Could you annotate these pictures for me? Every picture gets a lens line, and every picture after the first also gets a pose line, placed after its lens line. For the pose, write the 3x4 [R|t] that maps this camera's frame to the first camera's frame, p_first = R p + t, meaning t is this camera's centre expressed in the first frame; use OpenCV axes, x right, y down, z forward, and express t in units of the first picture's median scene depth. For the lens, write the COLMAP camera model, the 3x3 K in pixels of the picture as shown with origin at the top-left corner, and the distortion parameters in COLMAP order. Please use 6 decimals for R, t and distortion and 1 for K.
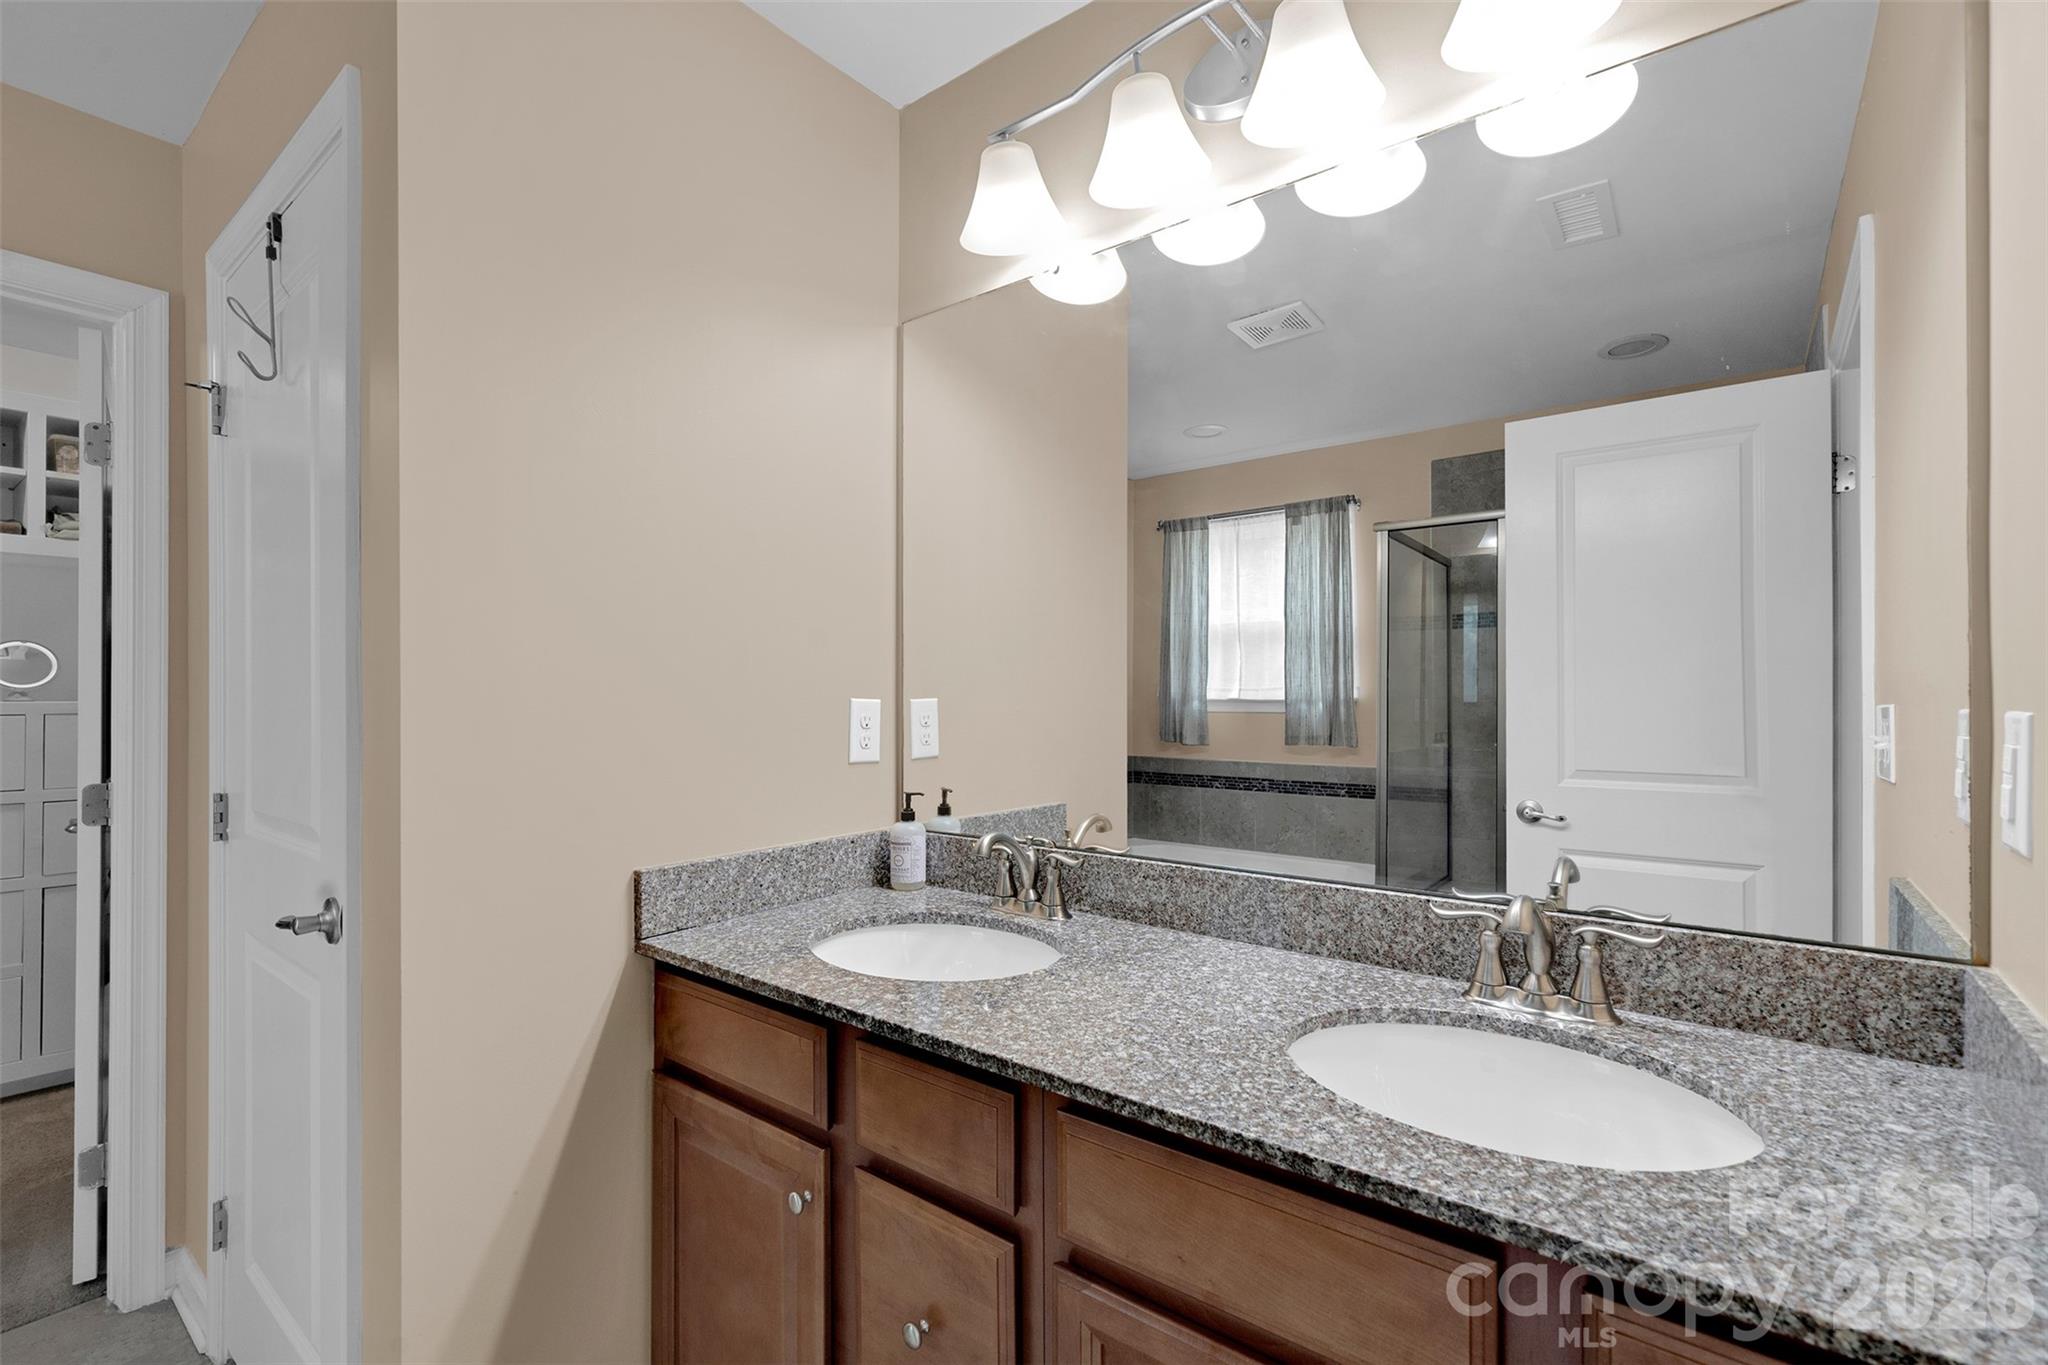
lens RADIAL K [[905.1, 0, 1019.1], [0, 905.1, 699.8], [0, 0, 1]] dist [-0.001084, -0.000384]
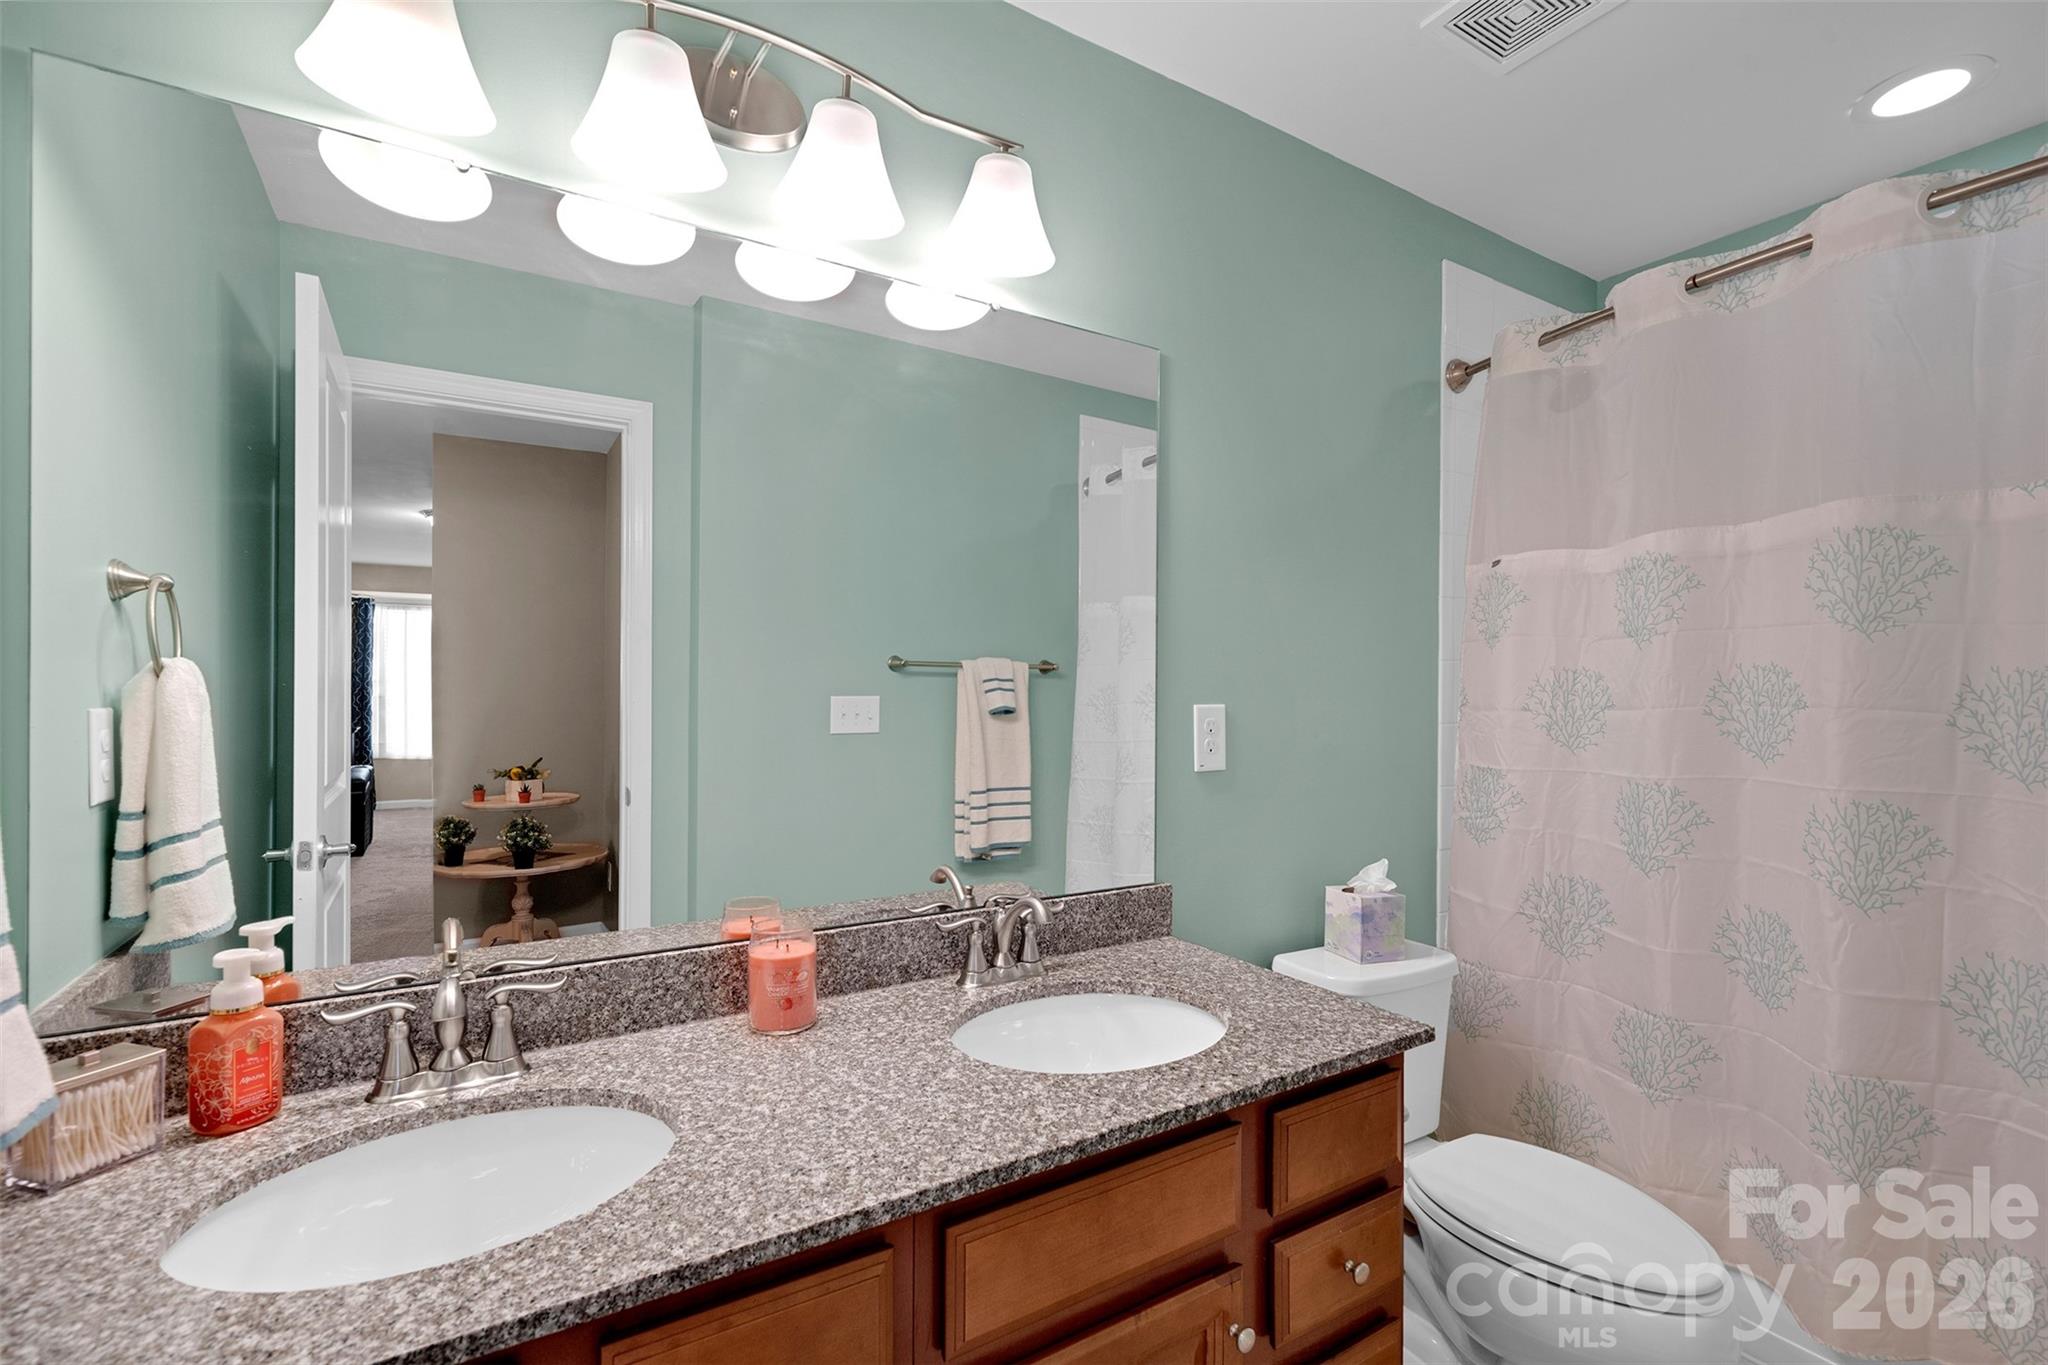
lens RADIAL K [[879.7, 0, 1022.0], [0, 879.7, 743.6], [0, 0, 1]] dist [0.000937, 0.000135]
pose [[0.359586, -0.004871, 0.933099, -0.093330], [0.032224, 0.999455, -0.007201, -0.000592], [-0.932555, 0.032657, 0.359547, 0.074096]]
